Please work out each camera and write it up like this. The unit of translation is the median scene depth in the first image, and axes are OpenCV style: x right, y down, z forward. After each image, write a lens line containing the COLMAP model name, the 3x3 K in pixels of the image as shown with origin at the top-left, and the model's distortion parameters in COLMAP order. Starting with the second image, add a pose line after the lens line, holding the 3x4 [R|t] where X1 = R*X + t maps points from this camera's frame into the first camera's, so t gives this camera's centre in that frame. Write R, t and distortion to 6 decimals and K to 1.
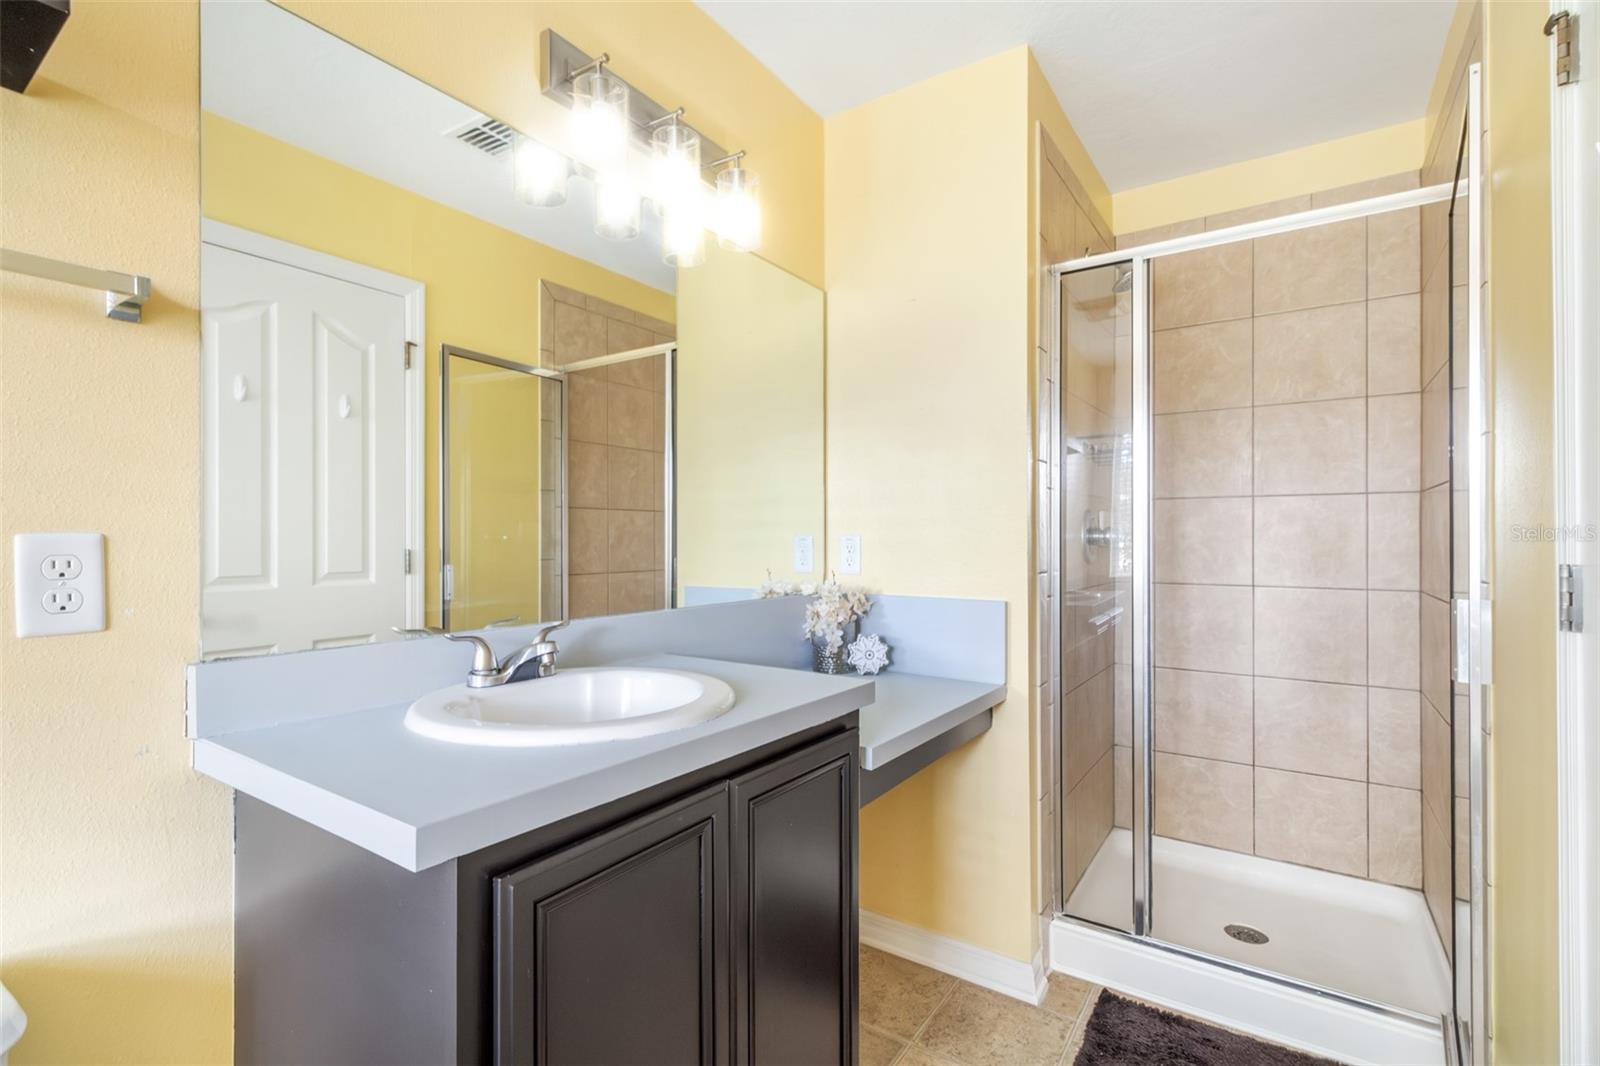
lens RADIAL K [[741.9, 0, 793.6], [0, 741.9, 534.6], [0, 0, 1]] dist [0.019982, 0.000223]
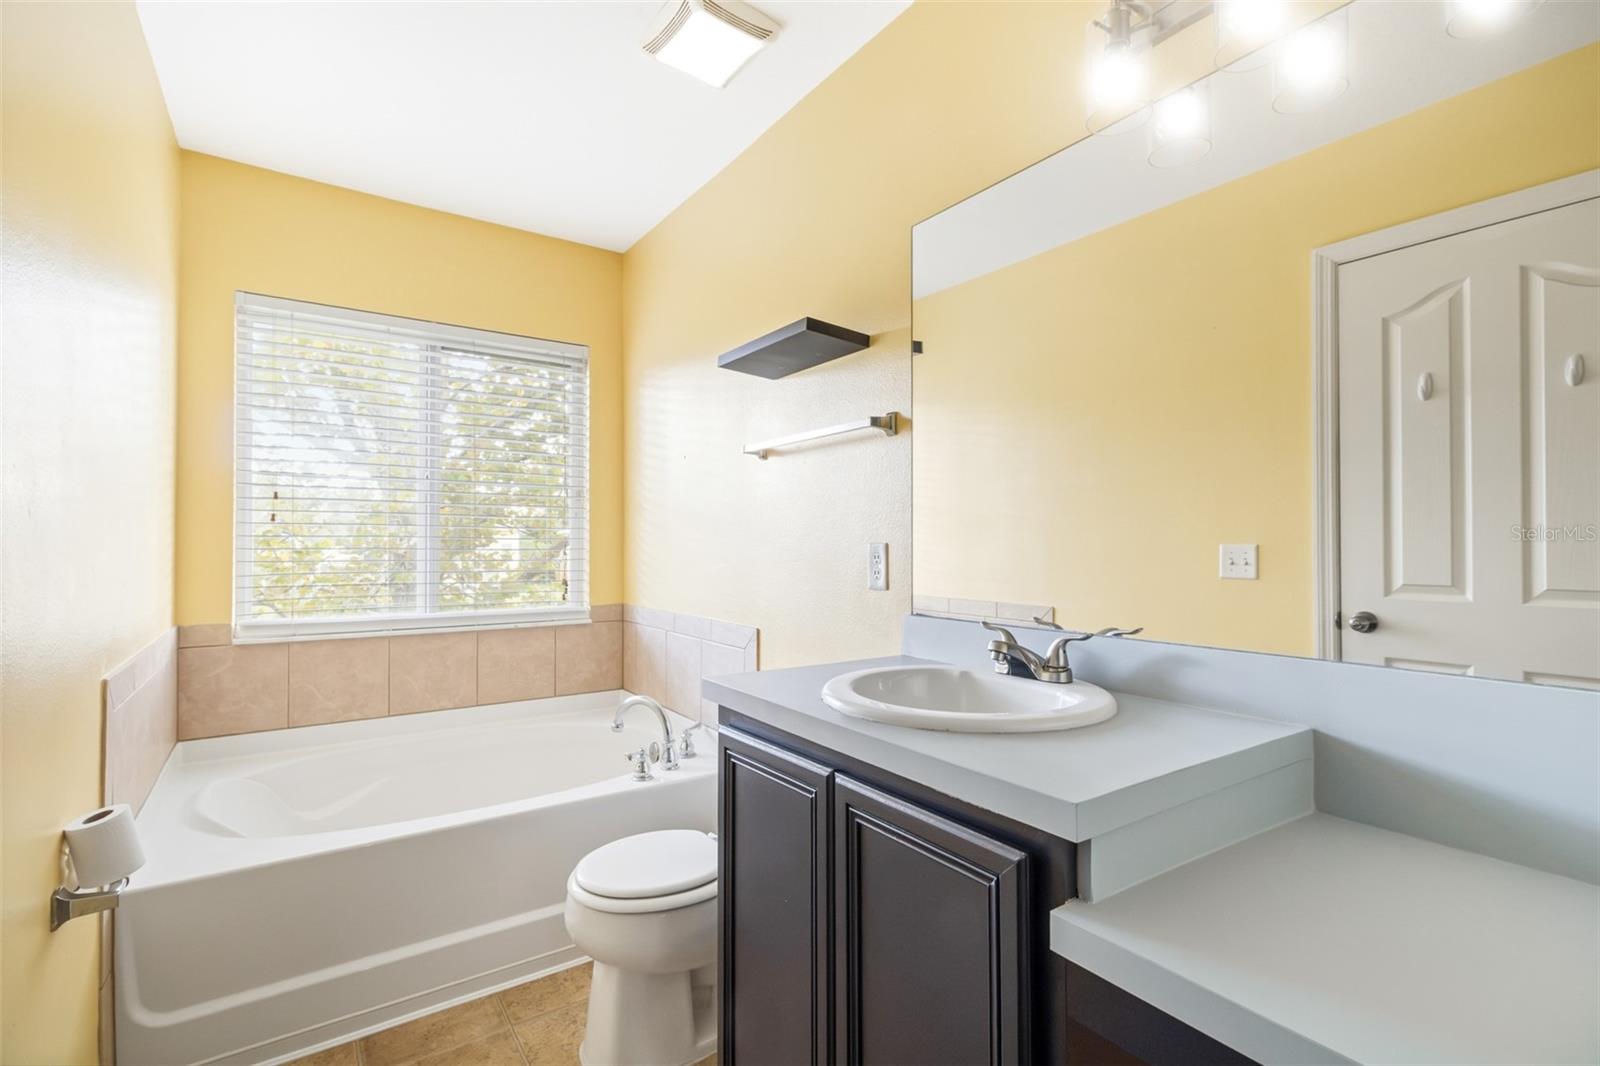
lens RADIAL K [[741.9, 0, 798.3], [0, 741.9, 542.4], [0, 0, 1]] dist [0.019982, 0.000223]
pose [[-0.362241, -0.006274, -0.932064, 0.432360], [0.005791, 0.999943, -0.008982, 0.005363], [0.932067, -0.008651, -0.362184, 0.608891]]
